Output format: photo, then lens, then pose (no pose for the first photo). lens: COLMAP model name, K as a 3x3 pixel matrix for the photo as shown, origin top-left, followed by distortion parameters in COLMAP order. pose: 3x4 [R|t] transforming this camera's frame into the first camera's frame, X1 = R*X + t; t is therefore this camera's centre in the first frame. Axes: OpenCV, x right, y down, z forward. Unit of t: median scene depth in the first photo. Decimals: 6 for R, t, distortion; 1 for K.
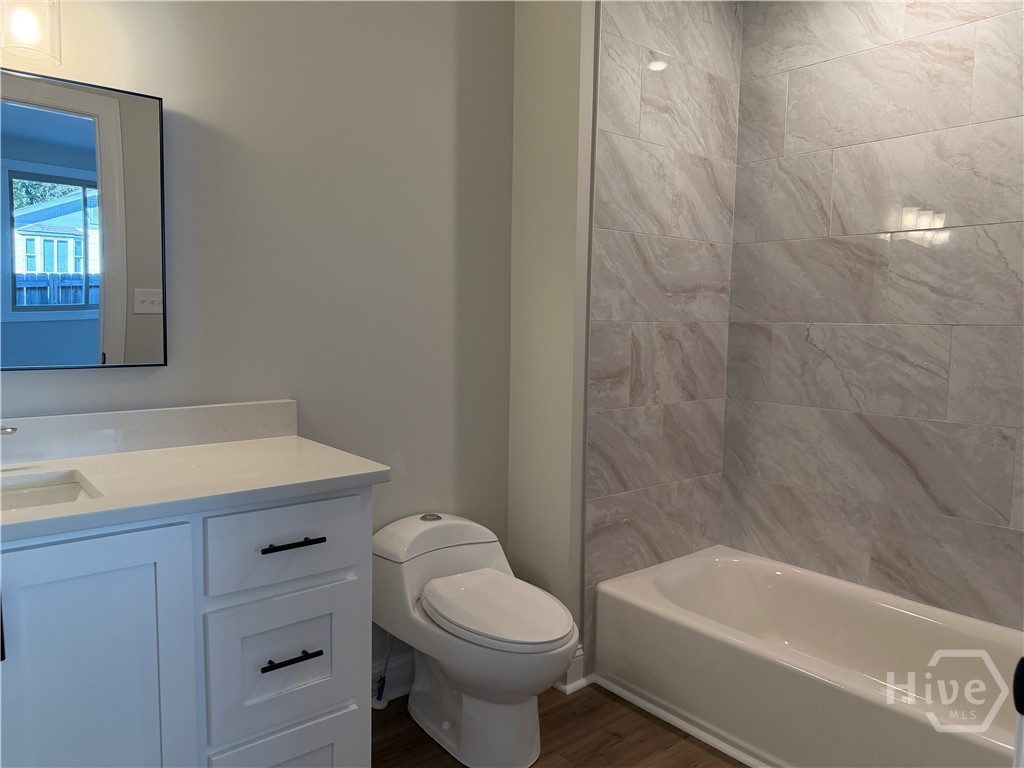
lens RADIAL K [[718.4, 0, 508.1], [0, 718.4, 383.5], [0, 0, 1]] dist [0.086145, -0.140776]
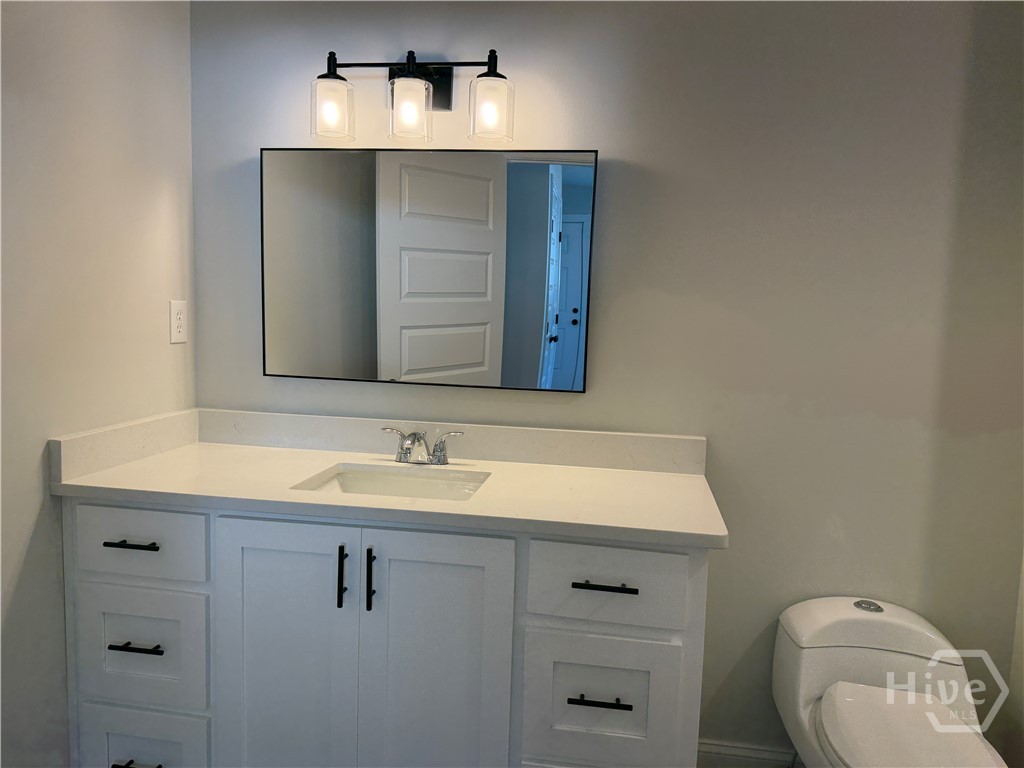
lens RADIAL K [[718.4, 0, 508.1], [0, 718.4, 383.5], [0, 0, 1]] dist [0.086145, -0.140776]
pose [[0.663155, 0.079212, -0.744279, 0.275380], [-0.094051, 0.995321, 0.022130, -0.053733], [0.742550, 0.055324, 0.667502, 0.190198]]
